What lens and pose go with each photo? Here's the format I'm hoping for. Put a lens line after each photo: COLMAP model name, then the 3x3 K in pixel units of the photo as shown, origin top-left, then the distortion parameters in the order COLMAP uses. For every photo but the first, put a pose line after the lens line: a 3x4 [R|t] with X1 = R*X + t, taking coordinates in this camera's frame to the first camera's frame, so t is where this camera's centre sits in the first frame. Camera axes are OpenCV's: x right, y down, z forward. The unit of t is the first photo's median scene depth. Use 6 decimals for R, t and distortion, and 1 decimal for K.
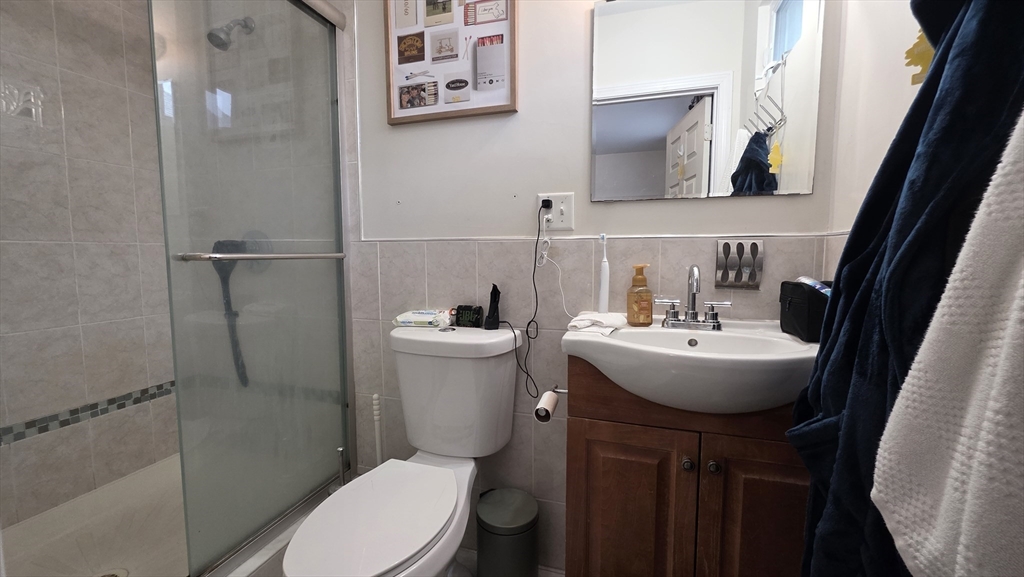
lens RADIAL K [[408.9, 0, 513.2], [0, 408.9, 285.9], [0, 0, 1]] dist [-0.007594, 0.000891]
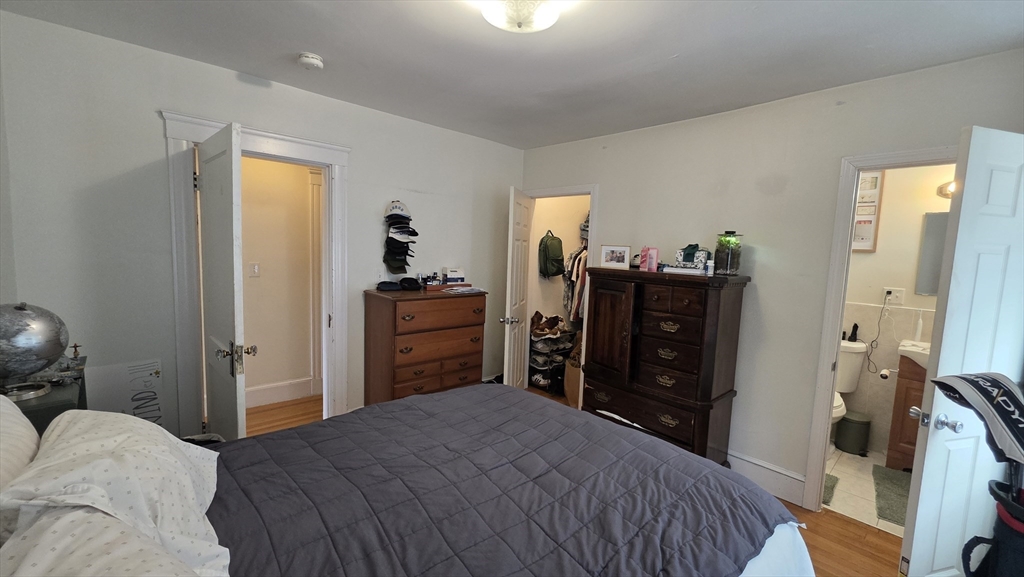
lens RADIAL K [[408.9, 0, 509.9], [0, 408.9, 283.8], [0, 0, 1]] dist [-0.007594, 0.000891]
pose [[0.862877, 0.080775, -0.498917, -0.650412], [-0.086691, 0.996171, 0.011348, -0.088418], [0.497923, 0.033460, 0.866576, -2.163696]]
